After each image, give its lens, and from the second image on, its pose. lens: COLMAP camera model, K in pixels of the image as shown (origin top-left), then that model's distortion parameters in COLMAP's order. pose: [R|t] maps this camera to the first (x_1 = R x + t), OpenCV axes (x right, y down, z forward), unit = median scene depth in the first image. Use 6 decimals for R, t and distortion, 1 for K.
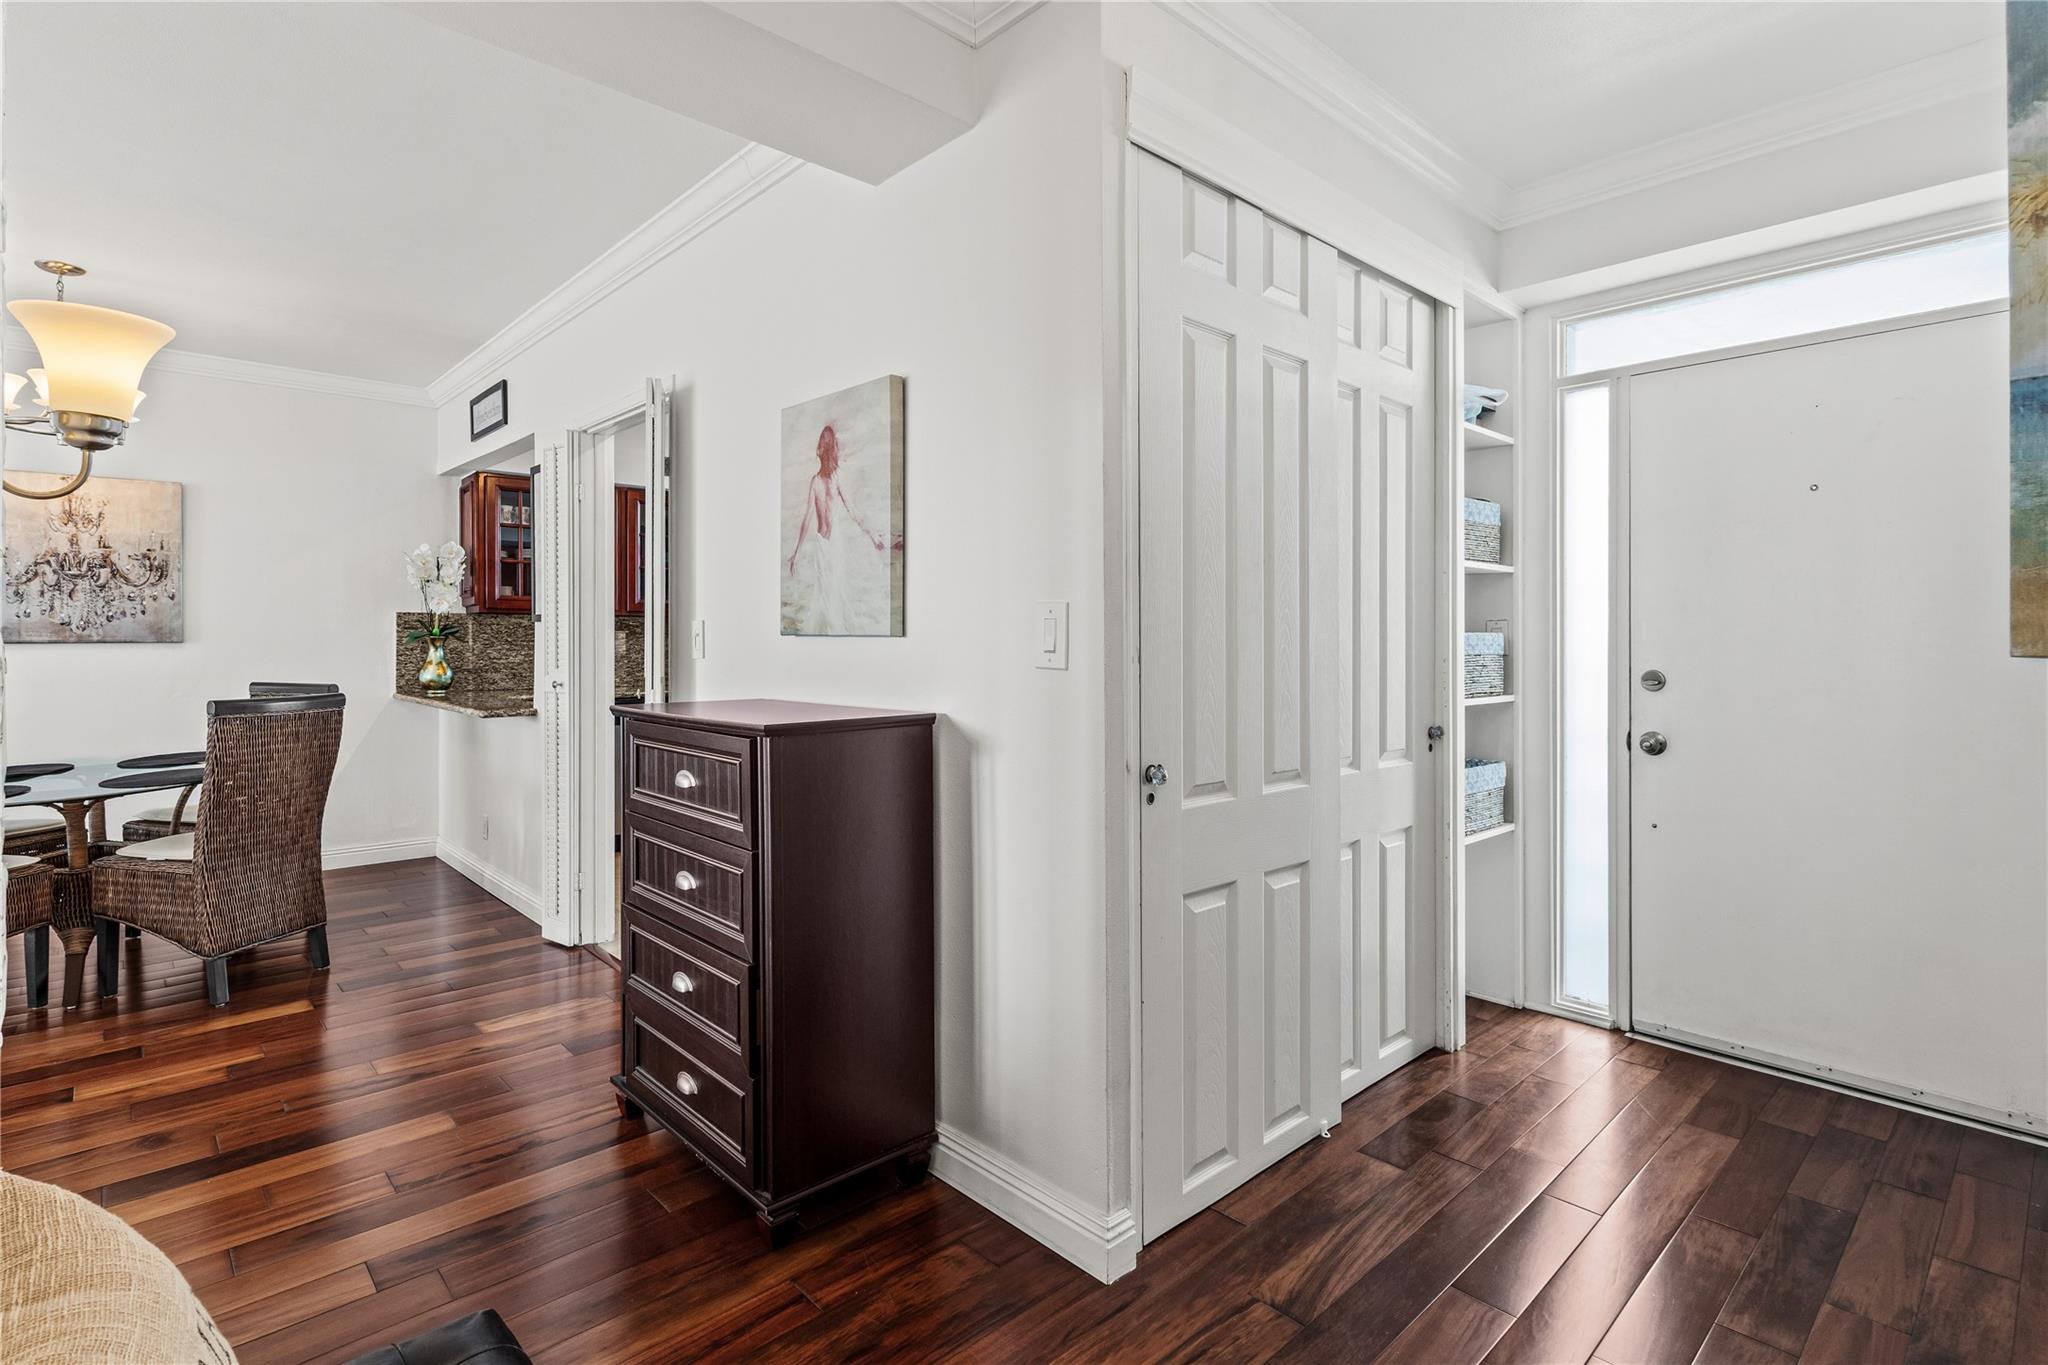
lens RADIAL K [[1002.8, 0, 1027.9], [0, 1002.8, 643.7], [0, 0, 1]] dist [0.003689, -0.000400]
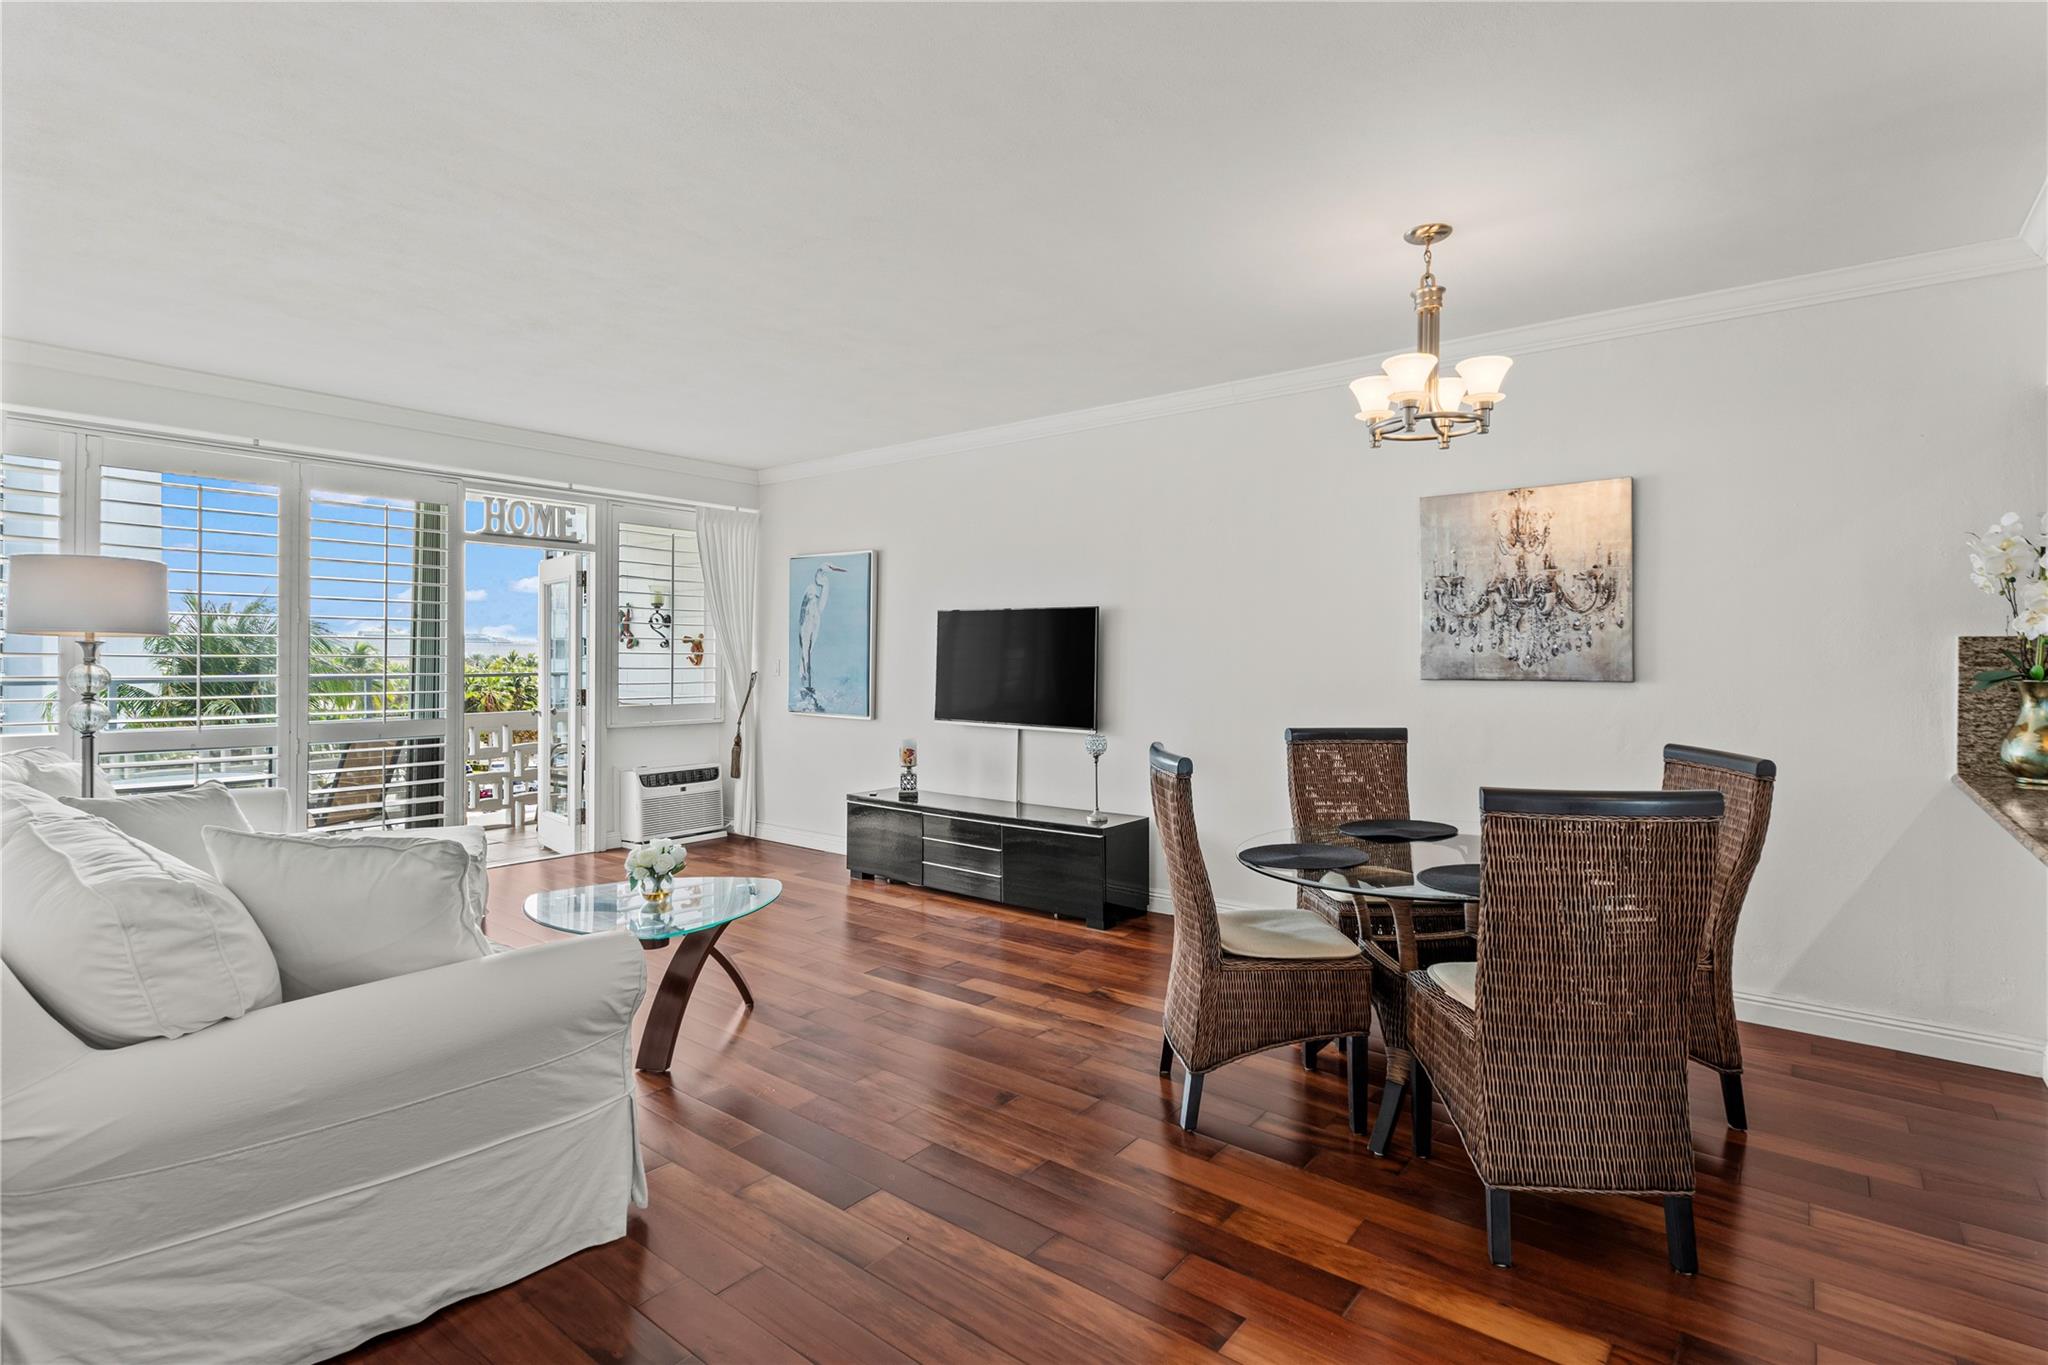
lens RADIAL K [[1002.8, 0, 1008.1], [0, 1002.8, 649.6], [0, 0, 1]] dist [0.003689, -0.000400]
pose [[0.151506, -0.005326, -0.988442, -0.157291], [-0.008315, 0.999943, -0.006662, -0.018110], [0.988421, 0.009228, 0.151453, 0.429248]]
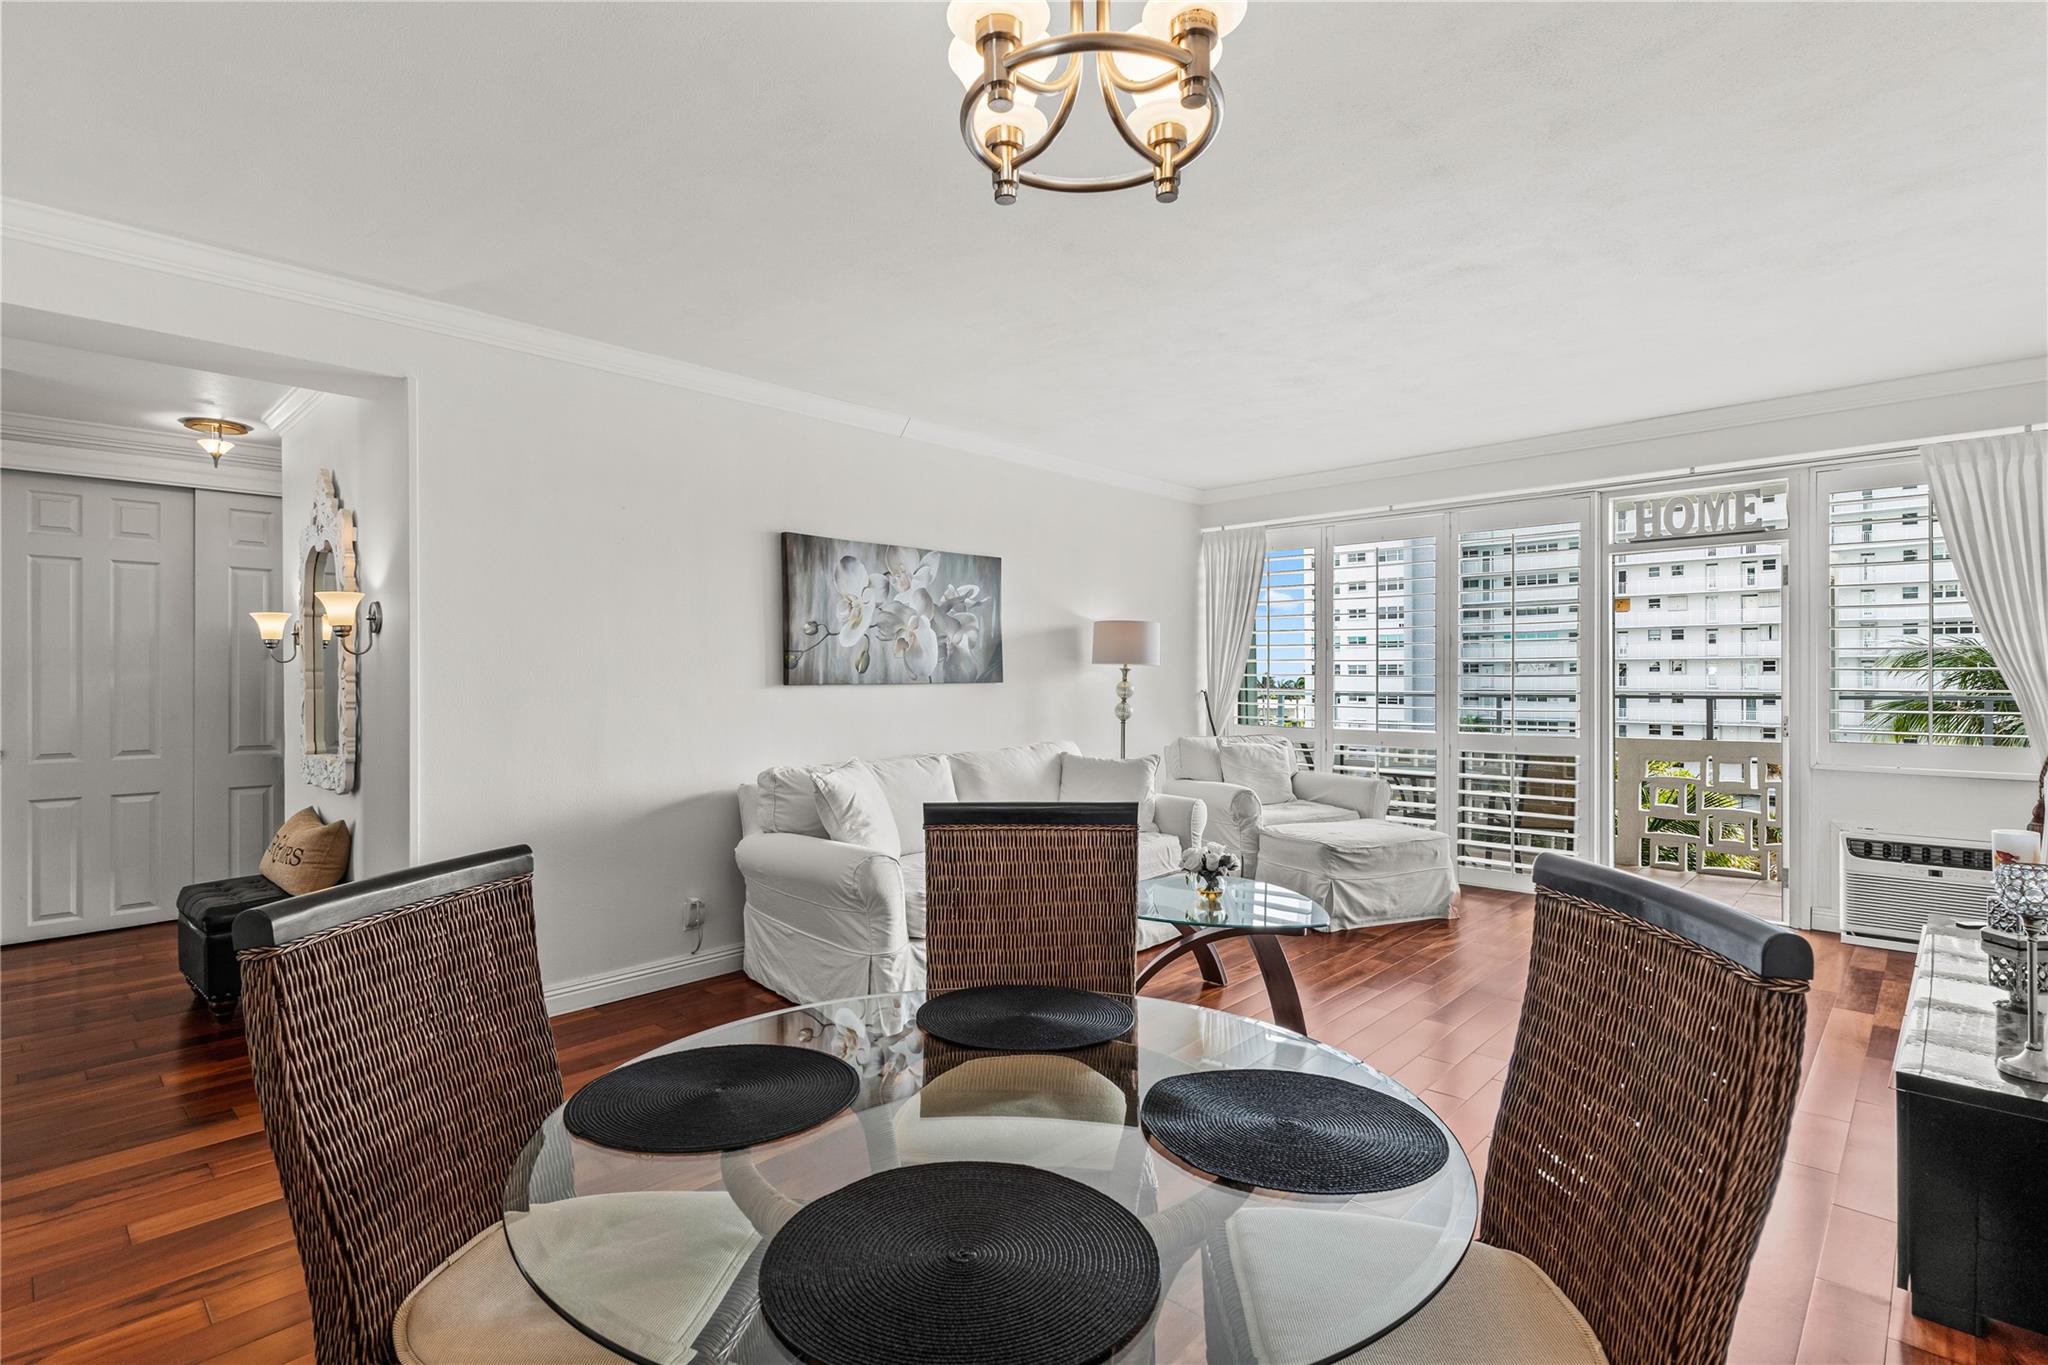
lens RADIAL K [[1002.8, 0, 1051.1], [0, 1002.8, 667.2], [0, 0, 1]] dist [0.003689, -0.000400]
pose [[-0.997674, 0.004382, -0.068032, -0.764544], [0.004726, 0.999977, -0.004897, -0.018984], [0.068009, -0.005207, -0.997671, 1.106740]]
